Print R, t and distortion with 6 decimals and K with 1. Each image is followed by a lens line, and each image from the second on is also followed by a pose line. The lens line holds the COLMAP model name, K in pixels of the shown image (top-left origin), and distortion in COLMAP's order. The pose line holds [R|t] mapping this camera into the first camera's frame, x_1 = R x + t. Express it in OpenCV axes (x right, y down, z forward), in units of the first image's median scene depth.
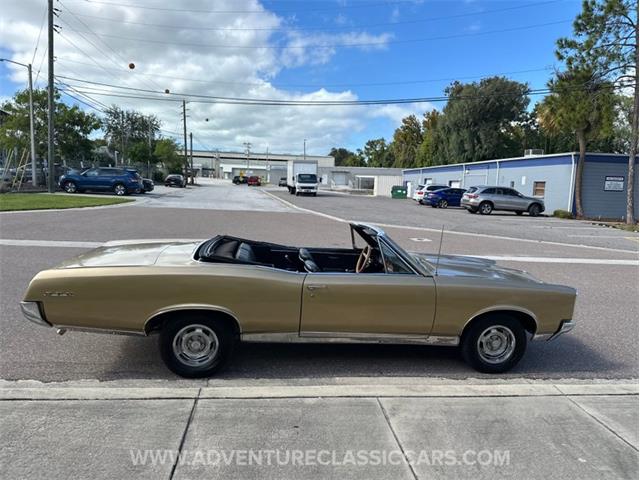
lens RADIAL K [[451.7, 0, 327.6], [0, 451.7, 240.0], [0, 0, 1]] dist [0.056232, -0.083916]
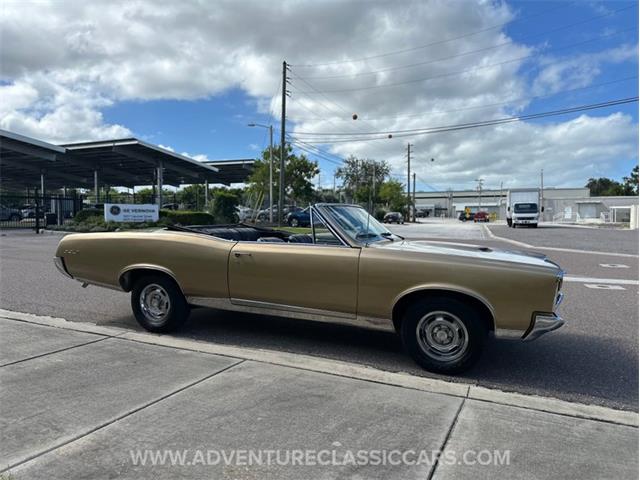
lens RADIAL K [[451.7, 0, 314.1], [0, 451.7, 244.4], [0, 0, 1]] dist [0.056232, -0.083916]
pose [[0.854259, -0.001268, -0.519846, 0.100875], [-0.040999, 0.996718, -0.069805, 0.023015], [0.518228, 0.080945, 0.851403, 0.034118]]
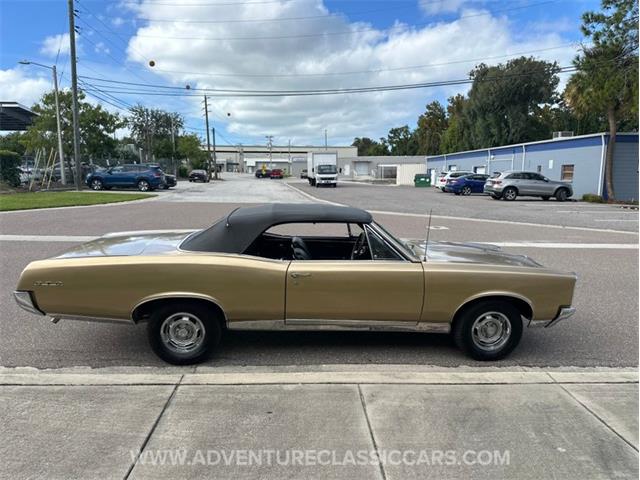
lens RADIAL K [[451.7, 0, 319.7], [0, 451.7, 245.9], [0, 0, 1]] dist [0.056232, -0.083916]
pose [[0.997085, -0.018707, -0.073965, 0.014498], [0.021034, 0.999304, 0.030812, 0.001917], [0.073338, -0.032278, 0.996785, 0.002733]]
